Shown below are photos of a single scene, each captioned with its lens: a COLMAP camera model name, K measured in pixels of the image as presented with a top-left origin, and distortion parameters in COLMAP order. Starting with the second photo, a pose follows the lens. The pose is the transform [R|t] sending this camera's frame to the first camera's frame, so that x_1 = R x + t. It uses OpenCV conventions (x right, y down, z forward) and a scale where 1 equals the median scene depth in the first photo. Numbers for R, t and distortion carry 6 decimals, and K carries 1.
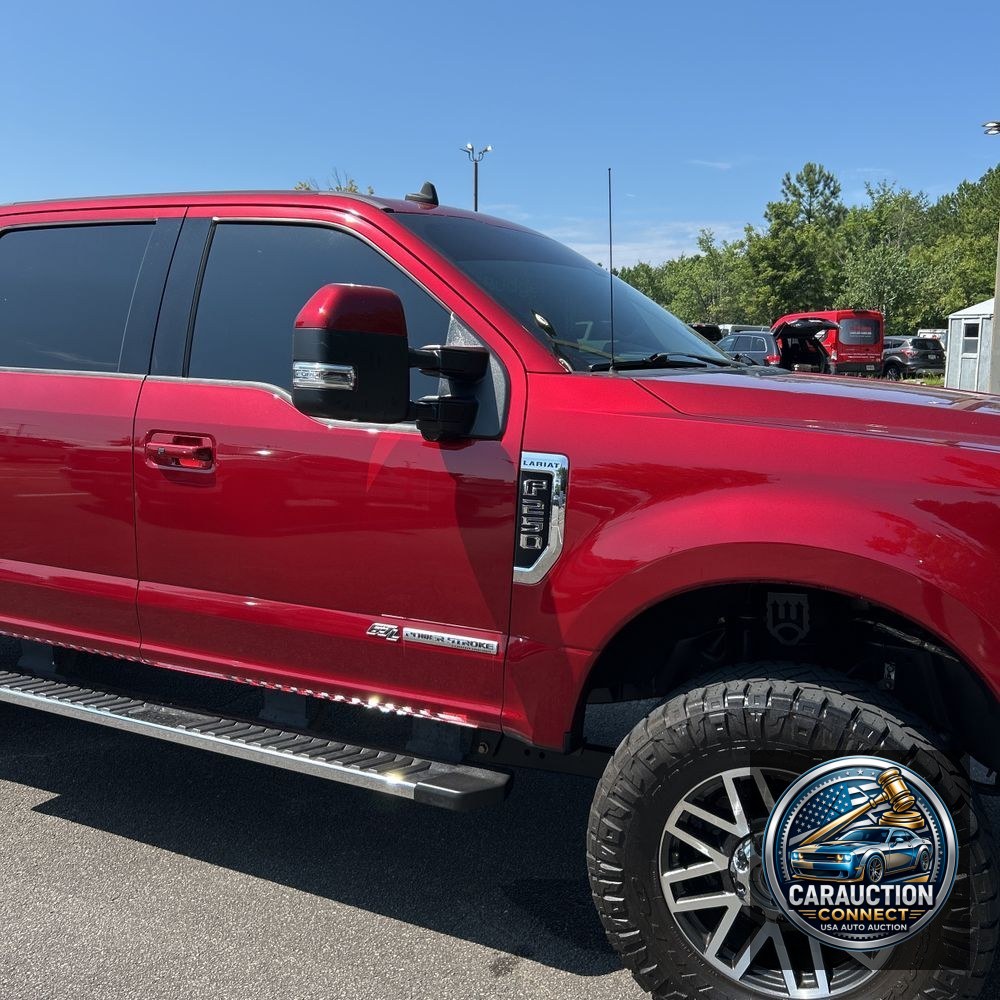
lens RADIAL K [[1009.0, 0, 500.0], [0, 1009.0, 500.0], [0, 0, 1]] dist [0.023612, -0.023484]
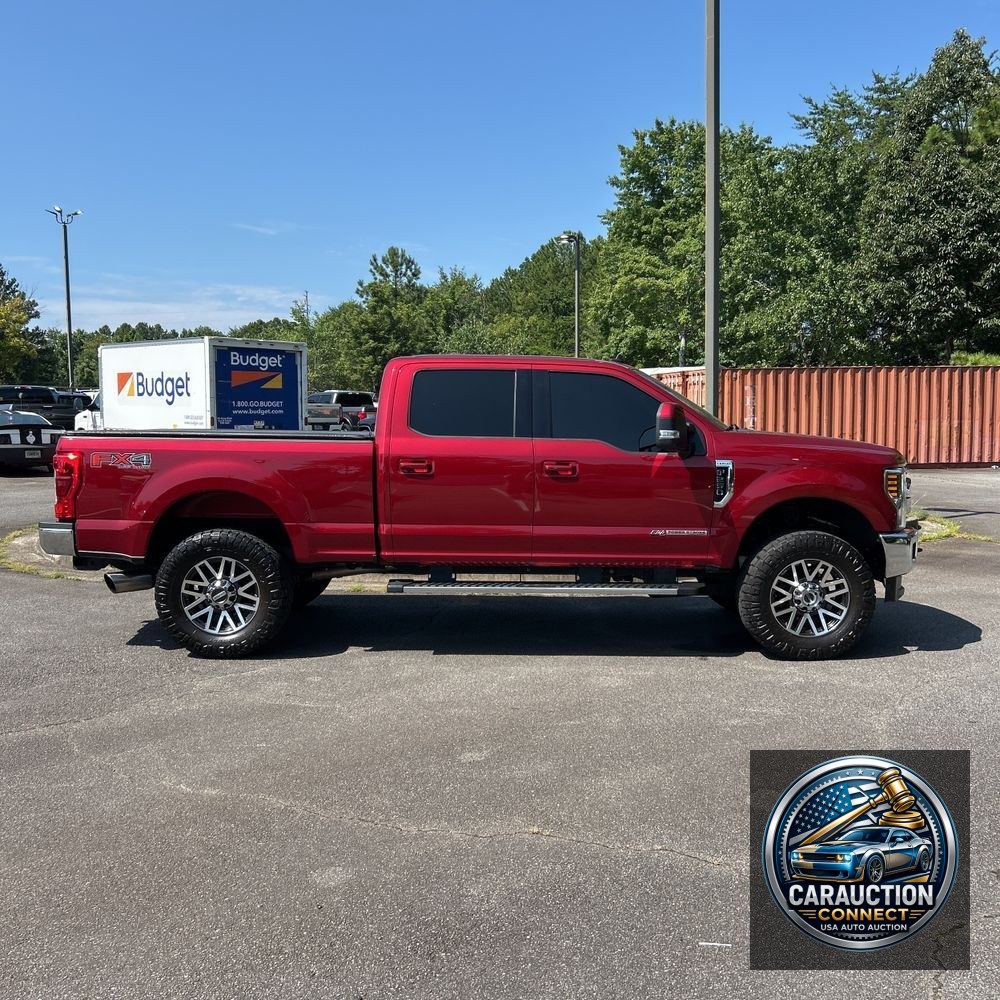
lens RADIAL K [[995.5, 0, 508.8], [0, 995.5, 517.9], [0, 0, 1]] dist [0.082021, -0.171169]
pose [[0.906682, -0.055330, 0.418170, -1.428841], [0.072919, 0.996994, -0.026186, 0.121787], [-0.415464, 0.054235, 0.907991, -1.089497]]
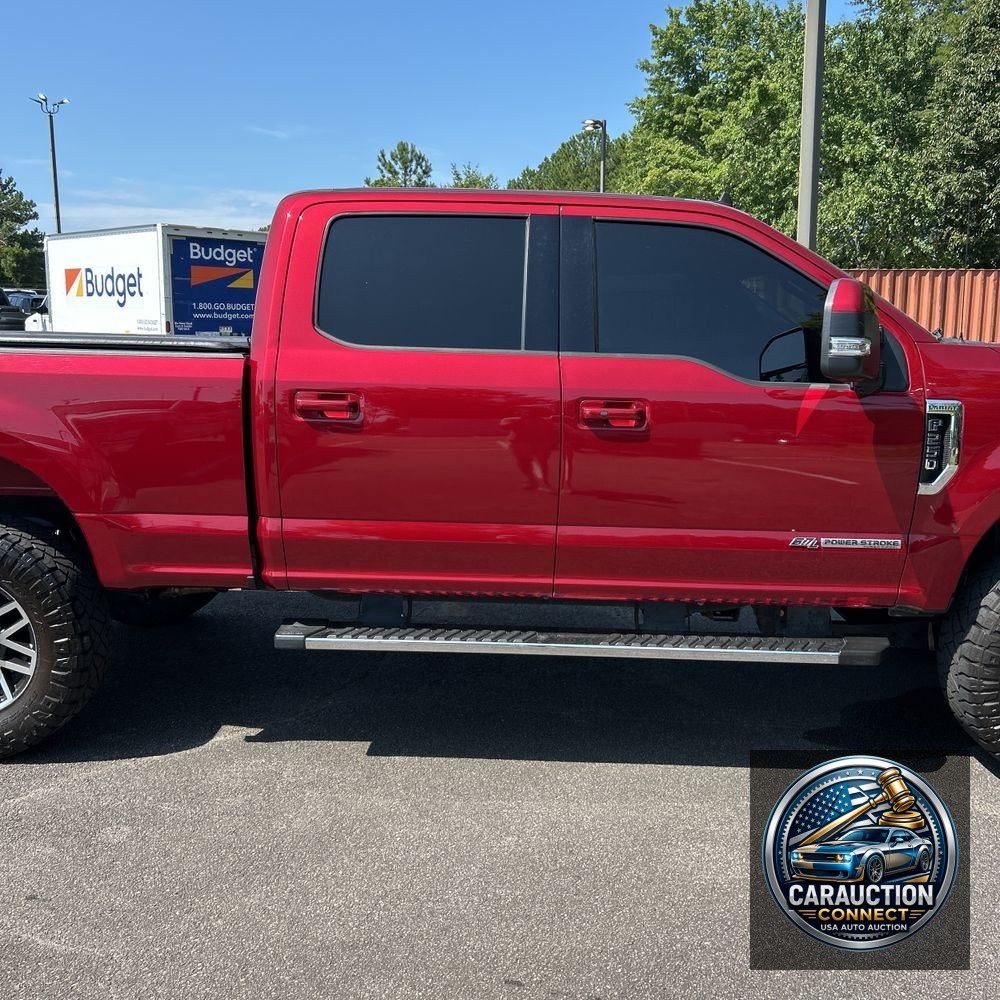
lens RADIAL K [[1009.0, 0, 500.0], [0, 1009.0, 500.0], [0, 0, 1]] dist [0.023612, -0.023484]
pose [[0.916796, -0.071282, 0.392943, -0.925948], [0.060477, 0.997375, 0.039827, -0.002040], [-0.394750, -0.012749, 0.918700, -0.050921]]
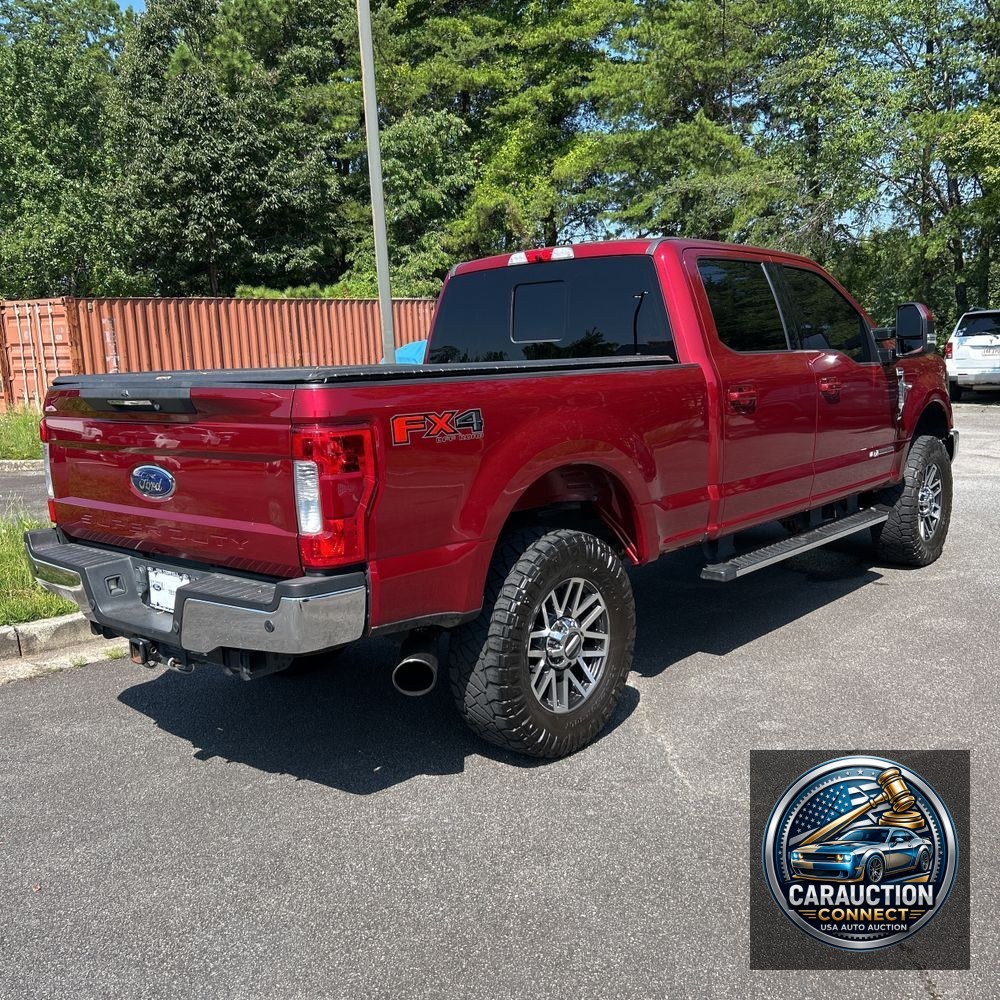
lens RADIAL K [[1010.6, 0, 508.0], [0, 1010.6, 526.3], [0, 0, 1]] dist [0.001730, -0.002504]
pose [[0.267324, -0.193462, 0.943986, -2.393785], [0.176713, 0.972867, 0.149338, -0.195789], [-0.947265, 0.126893, 0.294258, 1.055479]]
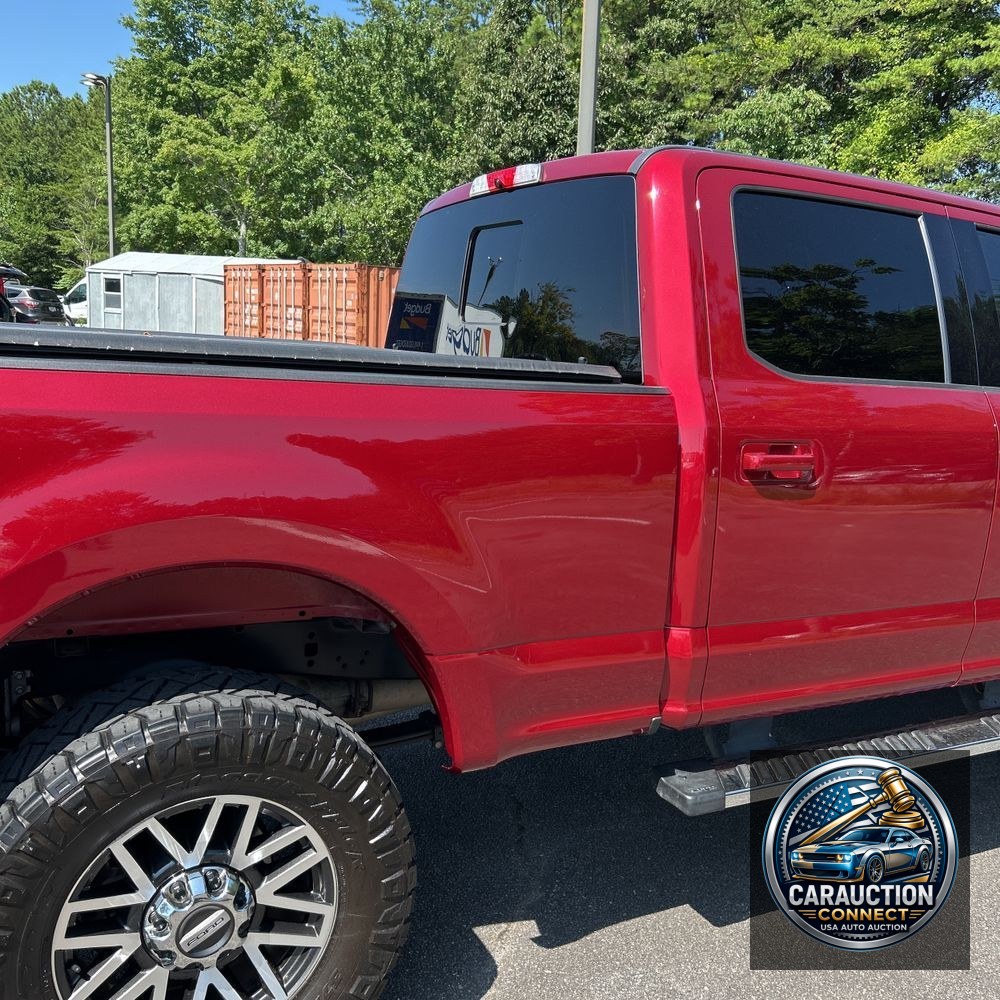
lens RADIAL K [[1010.6, 0, 508.0], [0, 1010.6, 526.3], [0, 0, 1]] dist [0.001730, -0.002504]
pose [[0.589092, -0.132225, 0.797174, -1.457402], [0.070907, 0.991175, 0.112004, -0.144378], [-0.804949, -0.009456, 0.593269, 0.828393]]
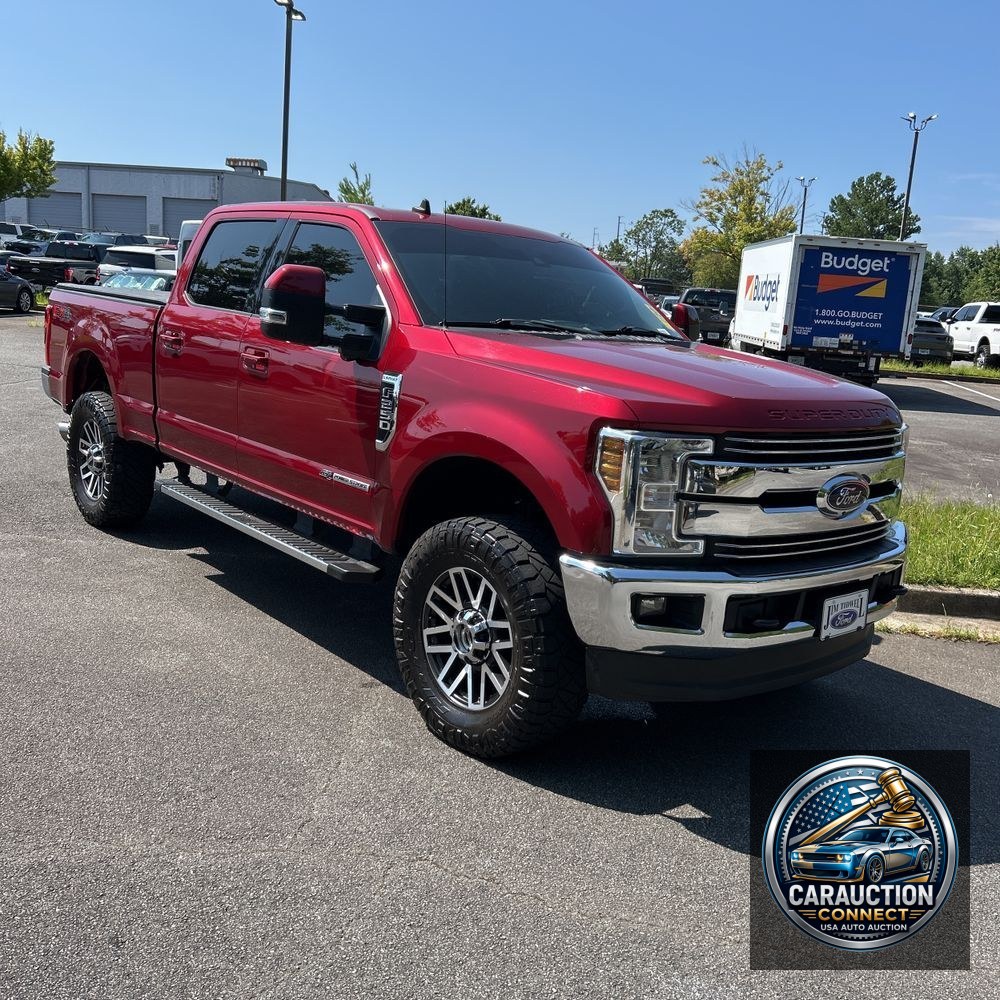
lens RADIAL K [[995.5, 0, 508.8], [0, 995.5, 517.9], [0, 0, 1]] dist [0.082021, -0.171169]
pose [[0.916285, 0.138964, -0.375648, 0.743639], [-0.121031, 0.990103, 0.071051, 0.044143], [0.381803, -0.019638, 0.924035, -0.395820]]
